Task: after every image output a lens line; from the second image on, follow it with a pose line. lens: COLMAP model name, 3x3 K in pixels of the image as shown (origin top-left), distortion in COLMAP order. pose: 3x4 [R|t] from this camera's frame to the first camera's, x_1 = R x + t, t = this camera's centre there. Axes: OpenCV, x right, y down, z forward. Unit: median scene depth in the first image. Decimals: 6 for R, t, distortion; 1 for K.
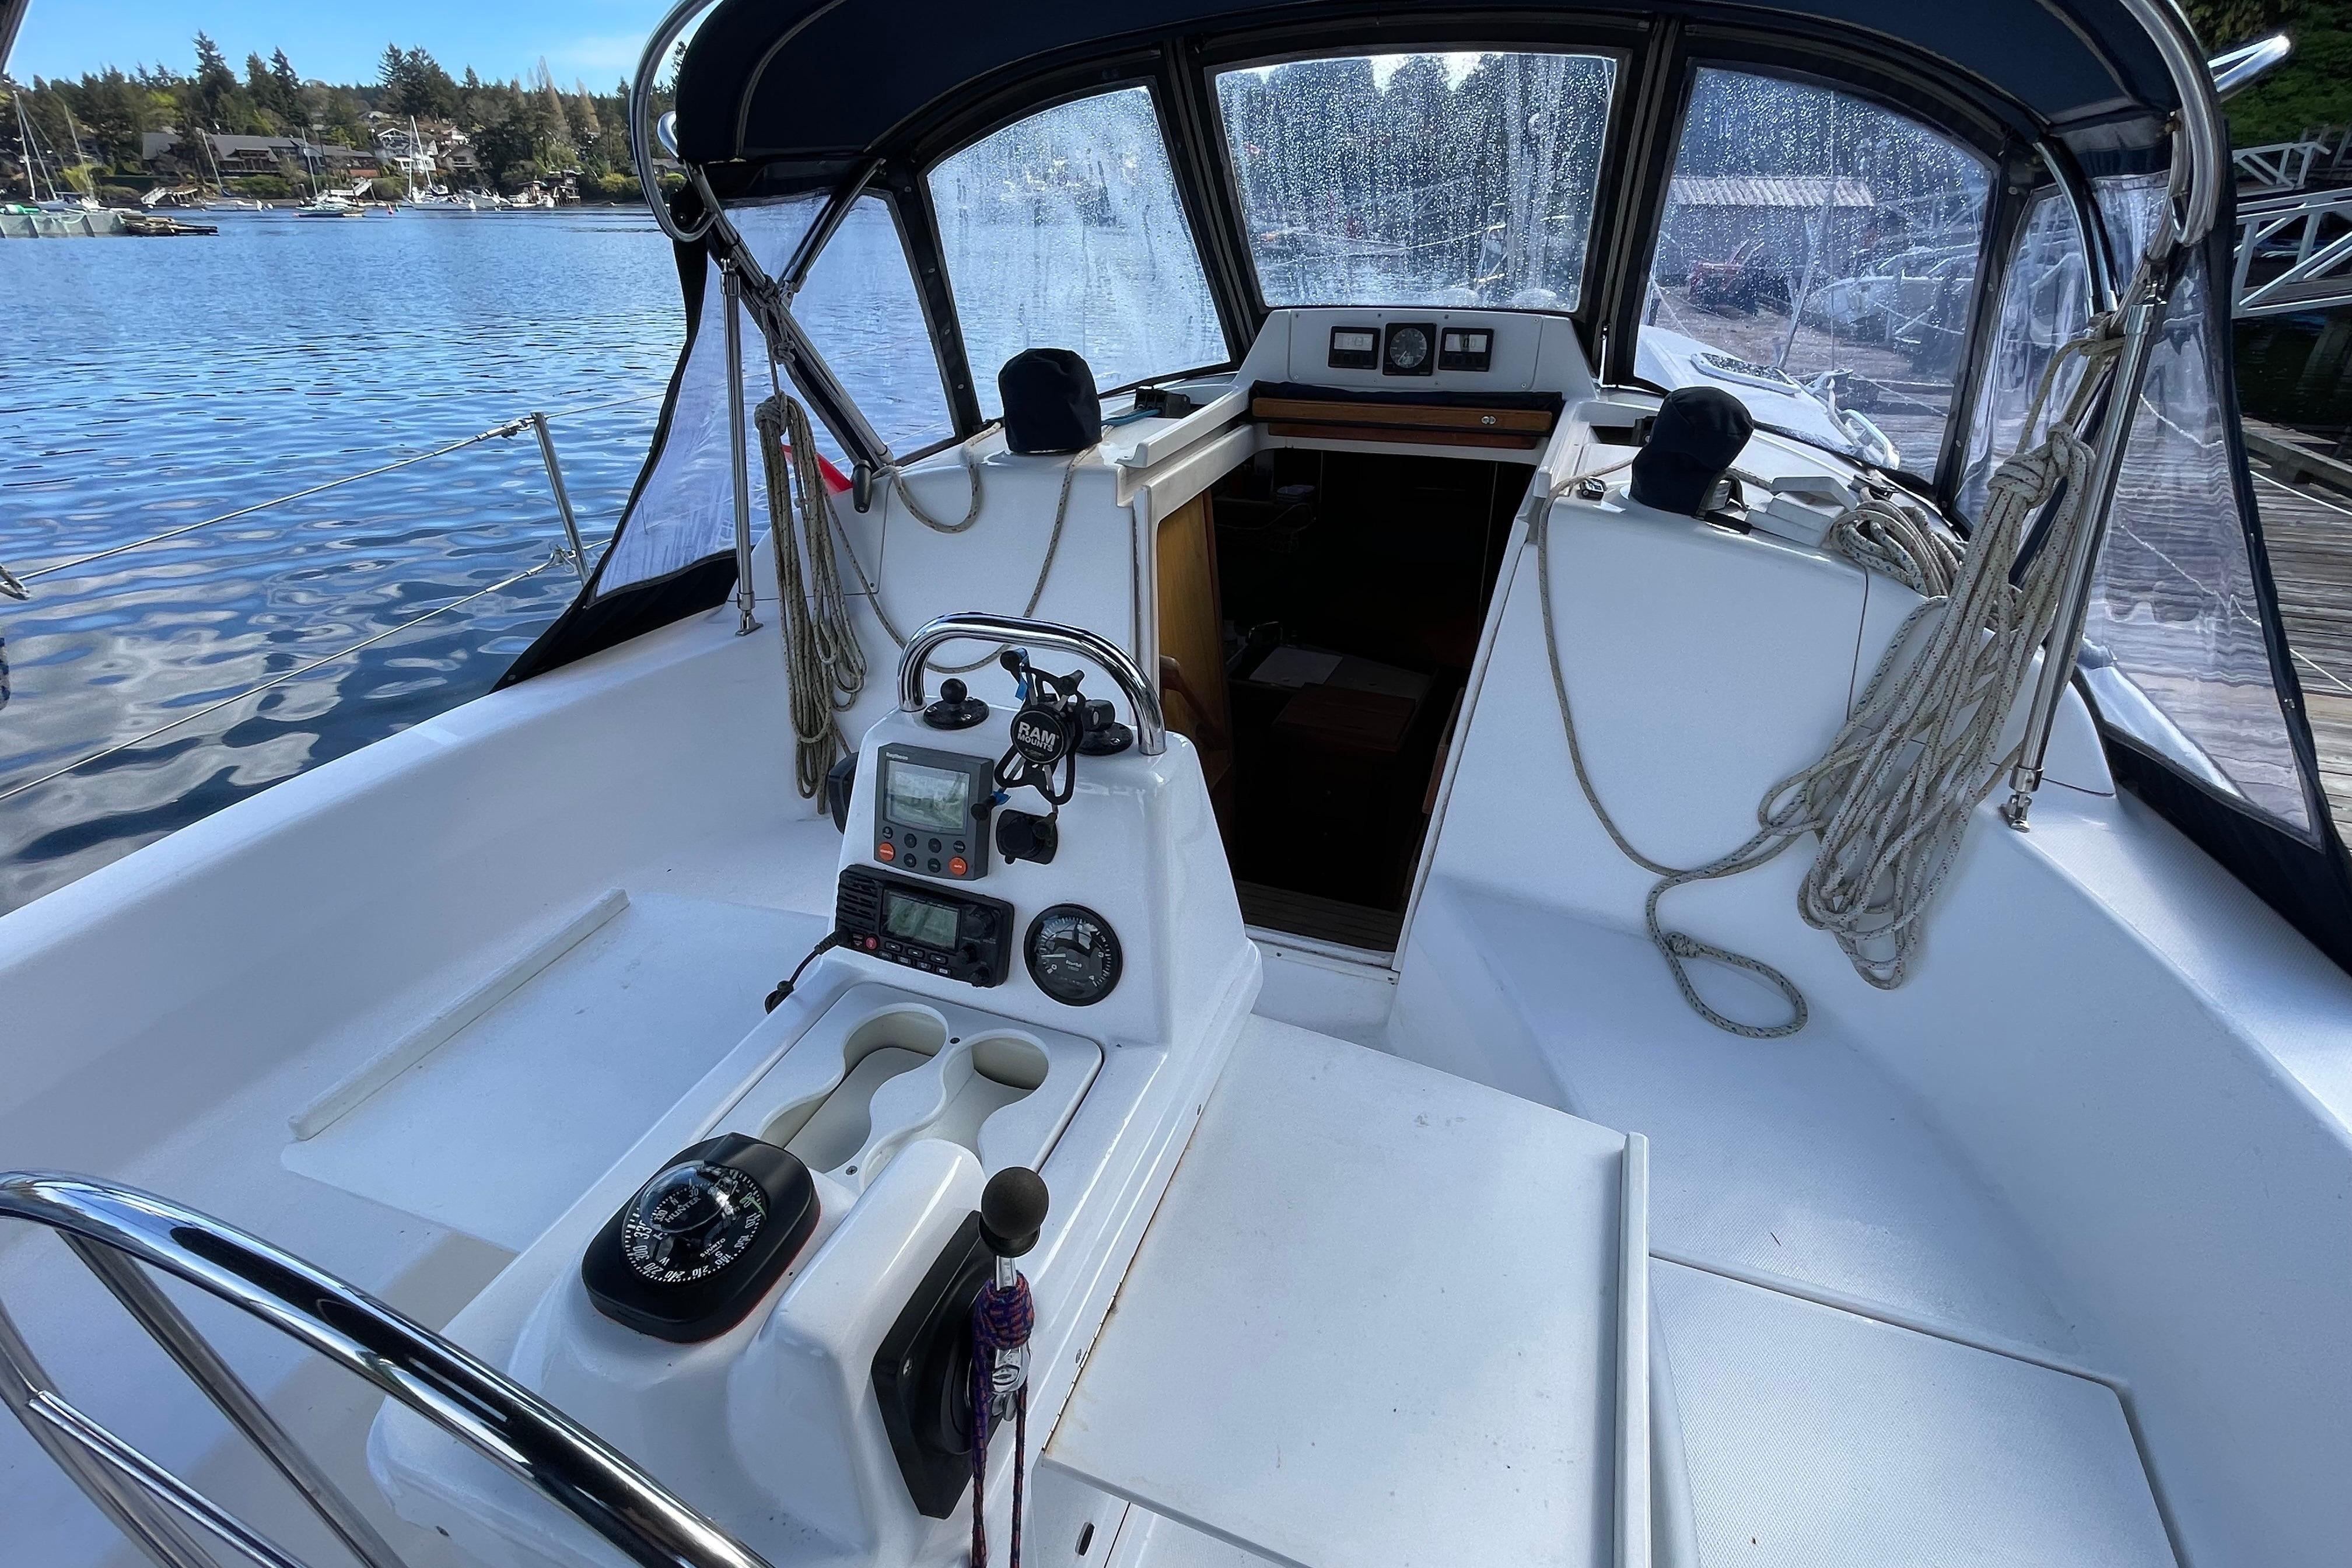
lens RADIAL K [[1088.6, 0, 1182.7], [0, 1088.6, 783.0], [0, 0, 1]] dist [0.003274, -0.000915]
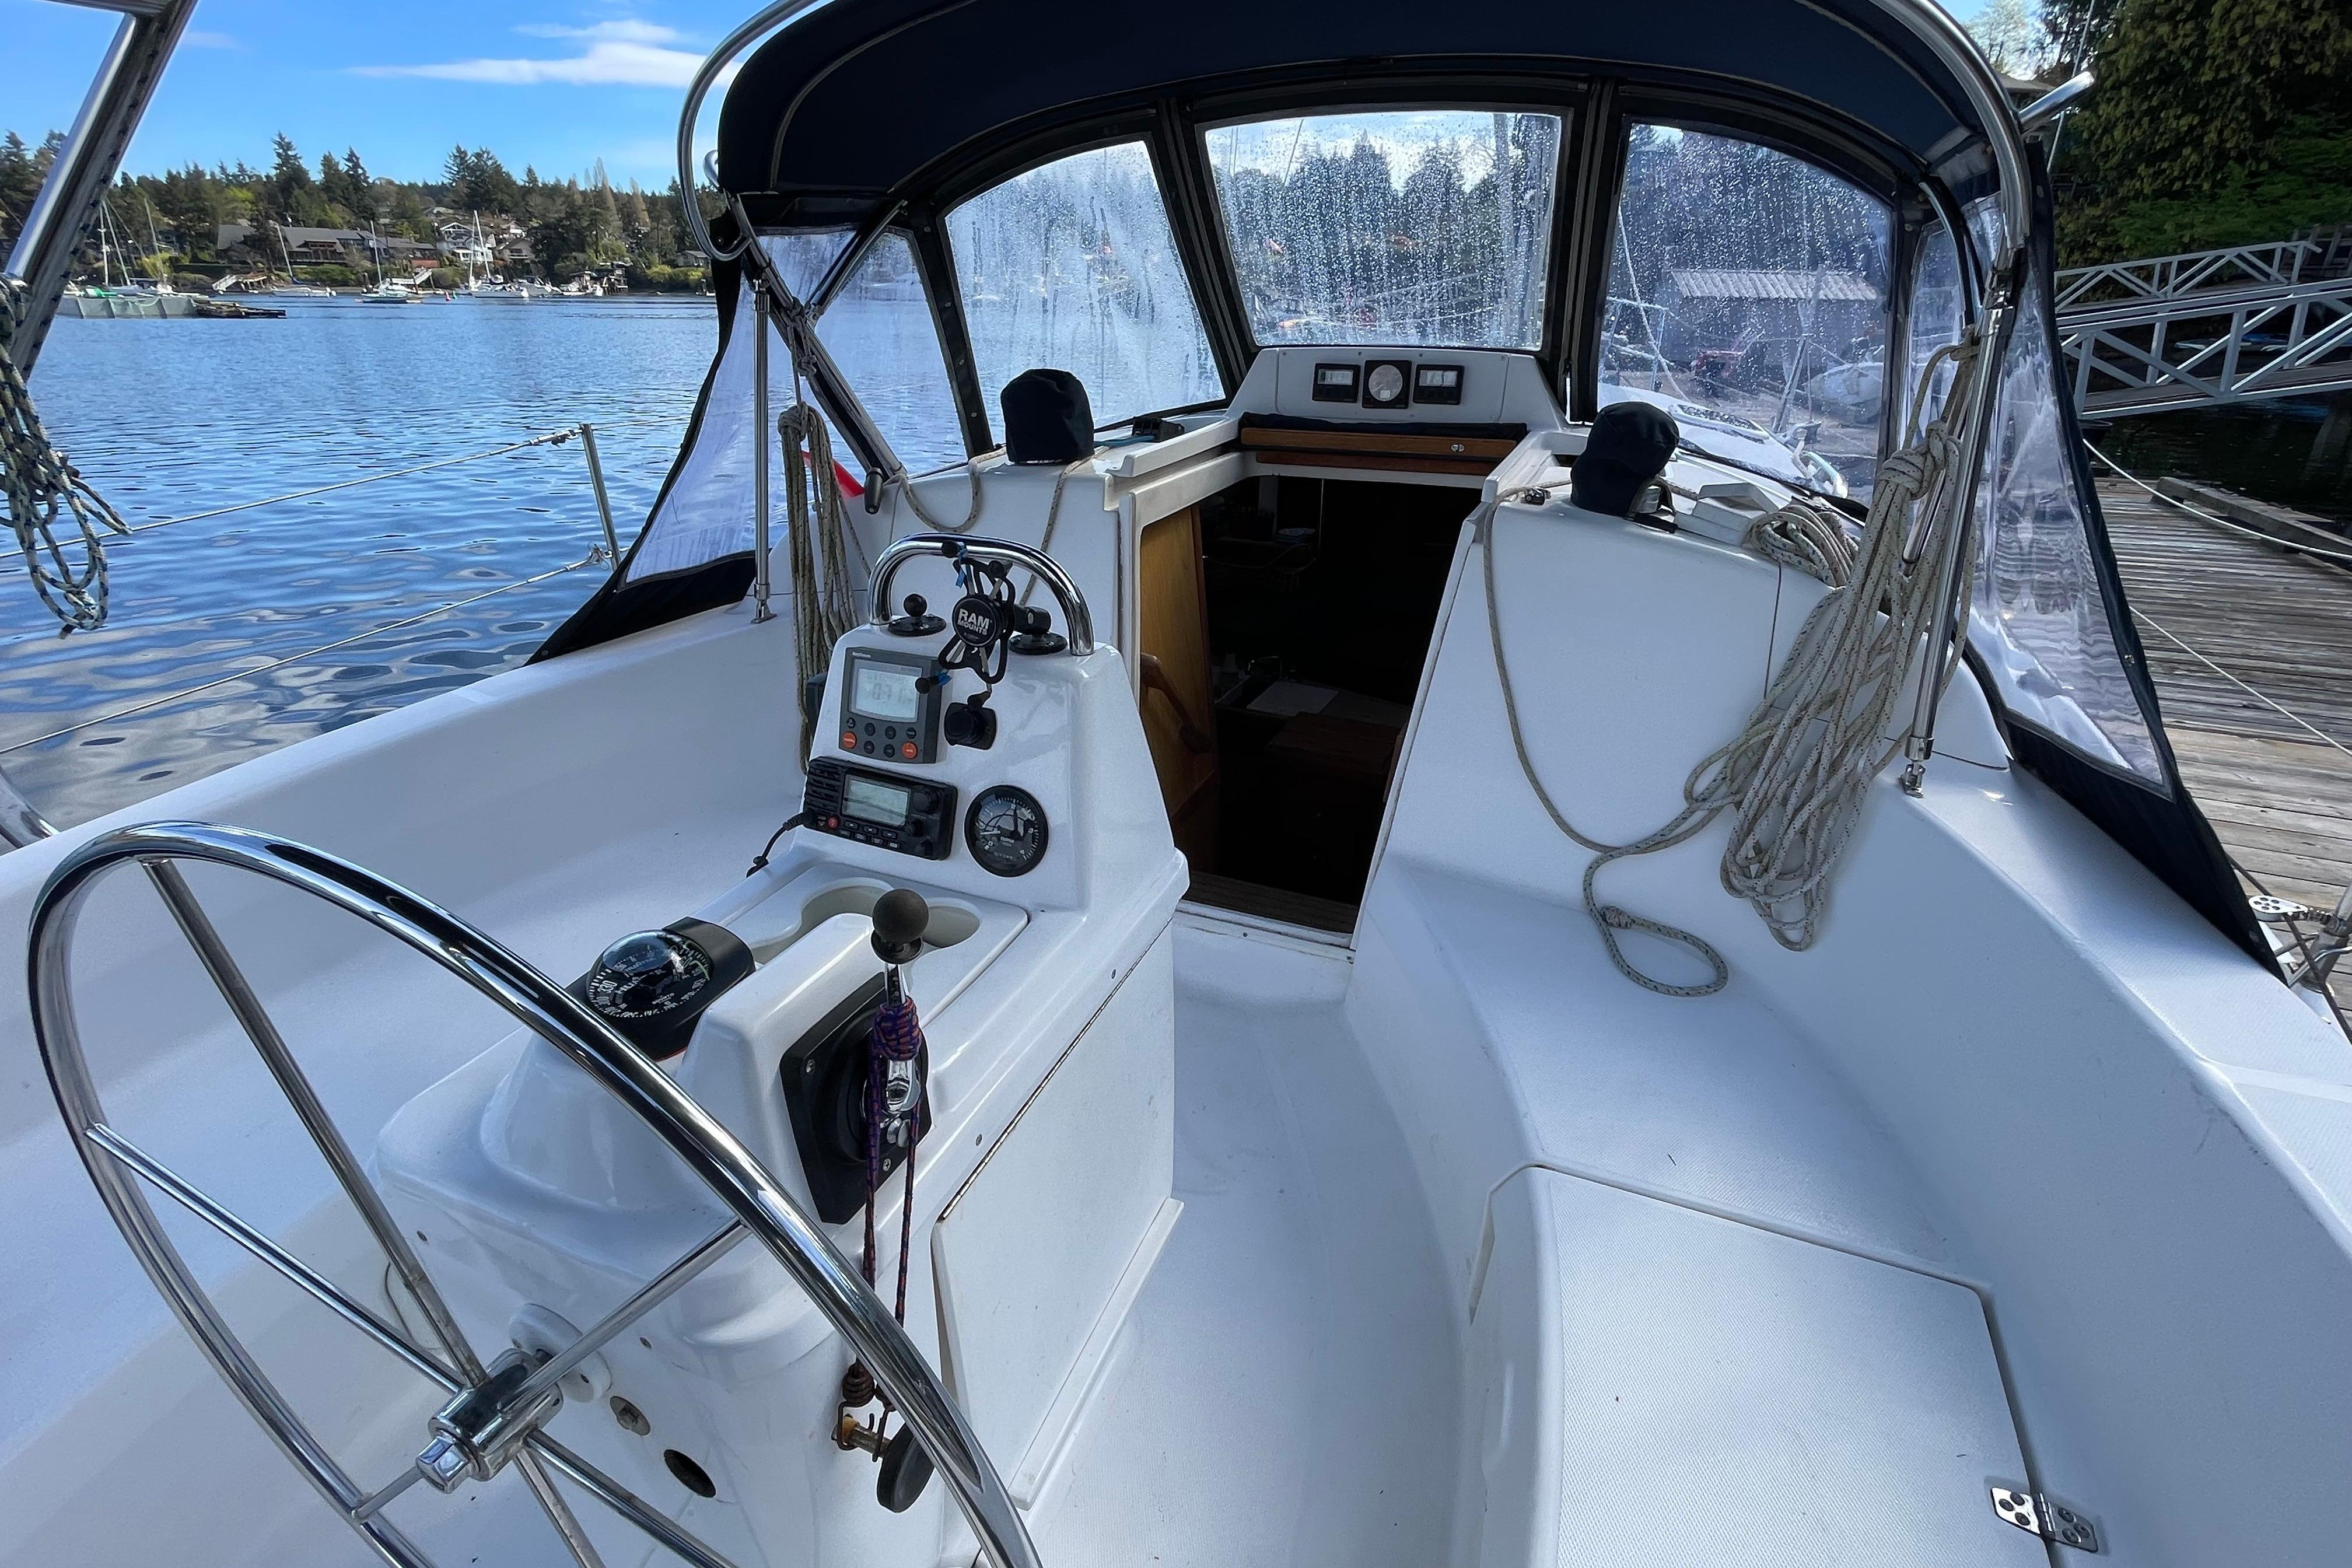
lens RADIAL K [[1083.4, 0, 1179.4], [0, 1083.4, 779.6], [0, 0, 1]] dist [0.000802, -0.001607]
pose [[0.999293, 0.027123, -0.026041, 0.054998], [-0.028783, 0.997428, -0.065641, 0.089725], [0.024194, 0.066344, 0.997503, -0.062954]]
